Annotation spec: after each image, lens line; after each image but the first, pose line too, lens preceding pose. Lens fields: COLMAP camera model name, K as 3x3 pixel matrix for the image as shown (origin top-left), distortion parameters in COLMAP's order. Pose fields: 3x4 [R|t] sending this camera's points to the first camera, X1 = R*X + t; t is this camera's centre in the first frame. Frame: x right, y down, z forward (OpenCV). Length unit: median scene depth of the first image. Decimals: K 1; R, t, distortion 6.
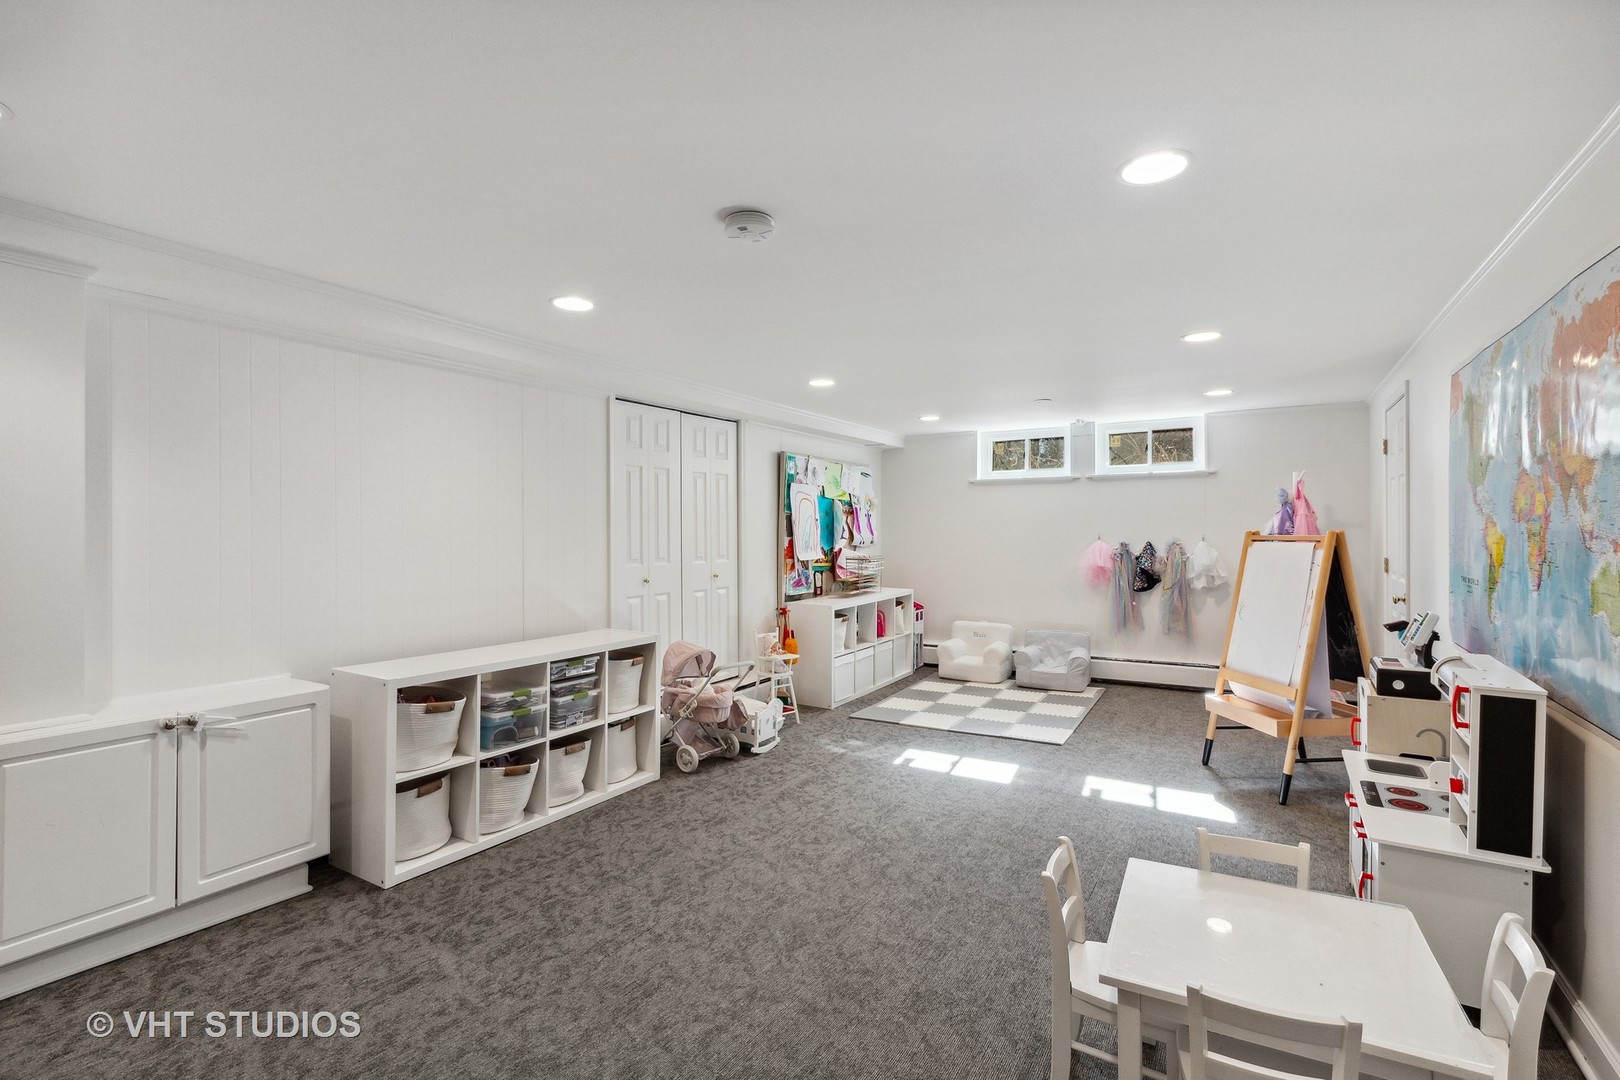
lens RADIAL K [[748.5, 0, 809.8], [0, 748.5, 533.8], [0, 0, 1]] dist [0.002700, 0.000214]
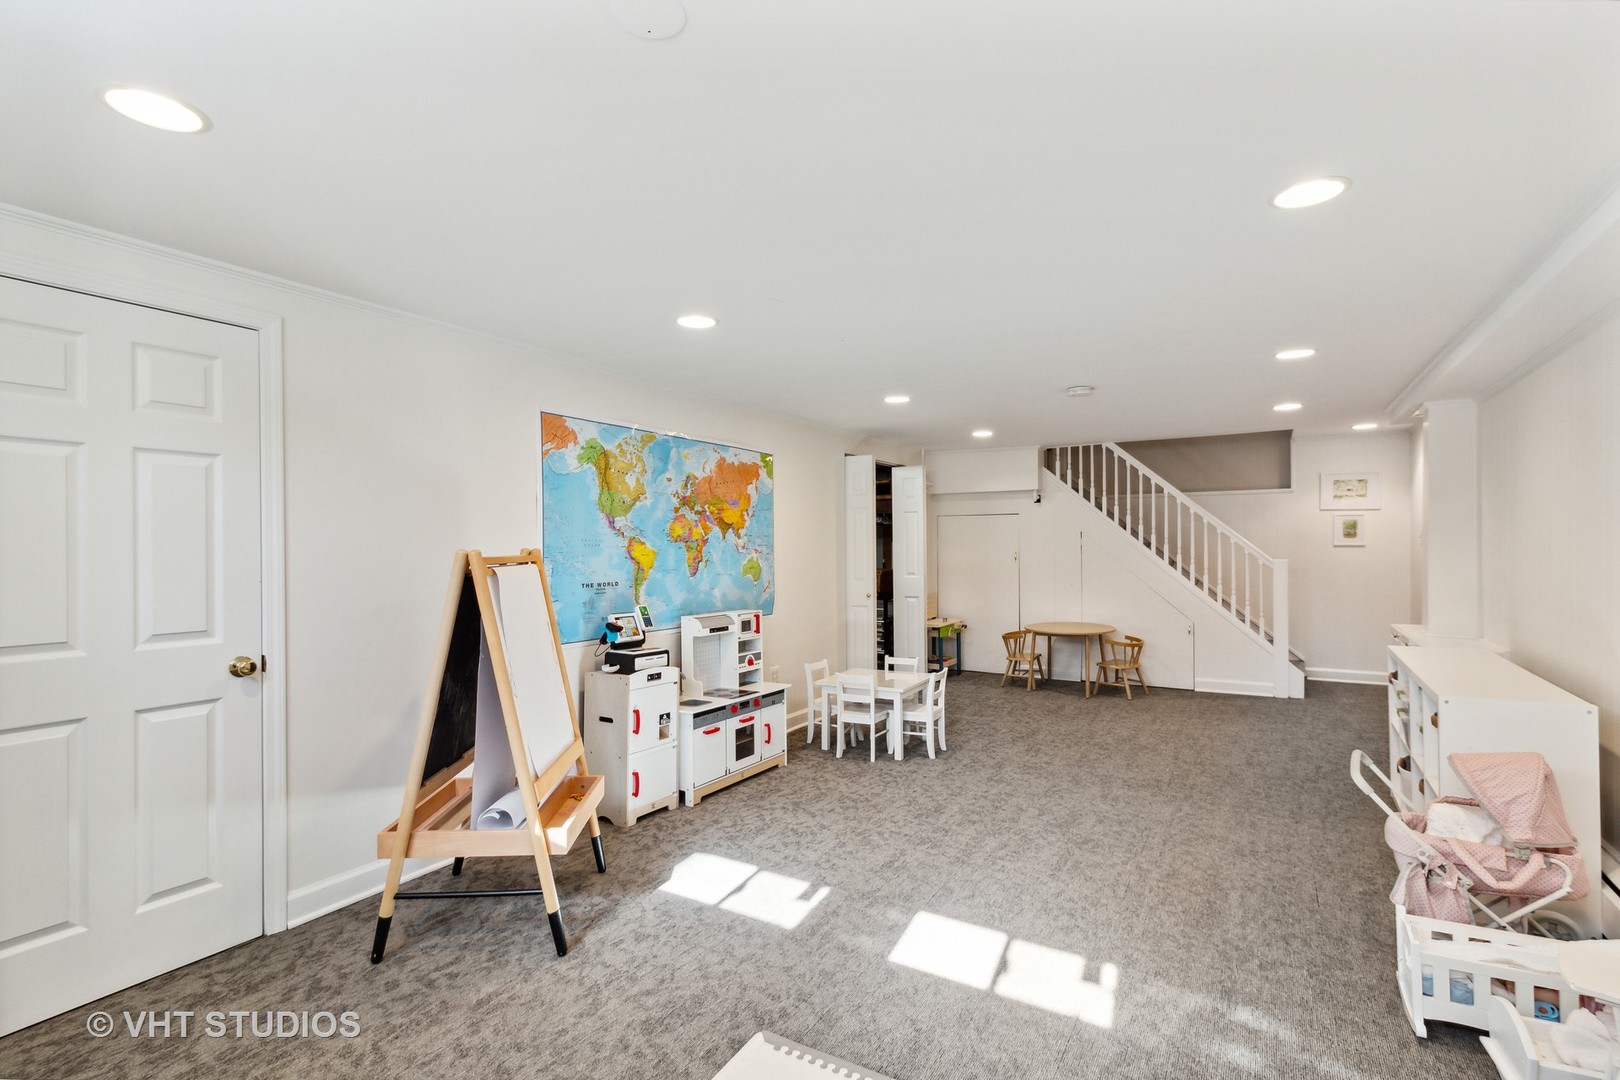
lens RADIAL K [[748.5, 0, 811.2], [0, 748.5, 541.9], [0, 0, 1]] dist [0.002700, 0.000214]
pose [[-0.999883, 0.010966, 0.010627, 0.414058], [0.010964, 0.999940, -0.000226, -0.009510], [-0.010629, -0.000109, -0.999944, 1.999905]]
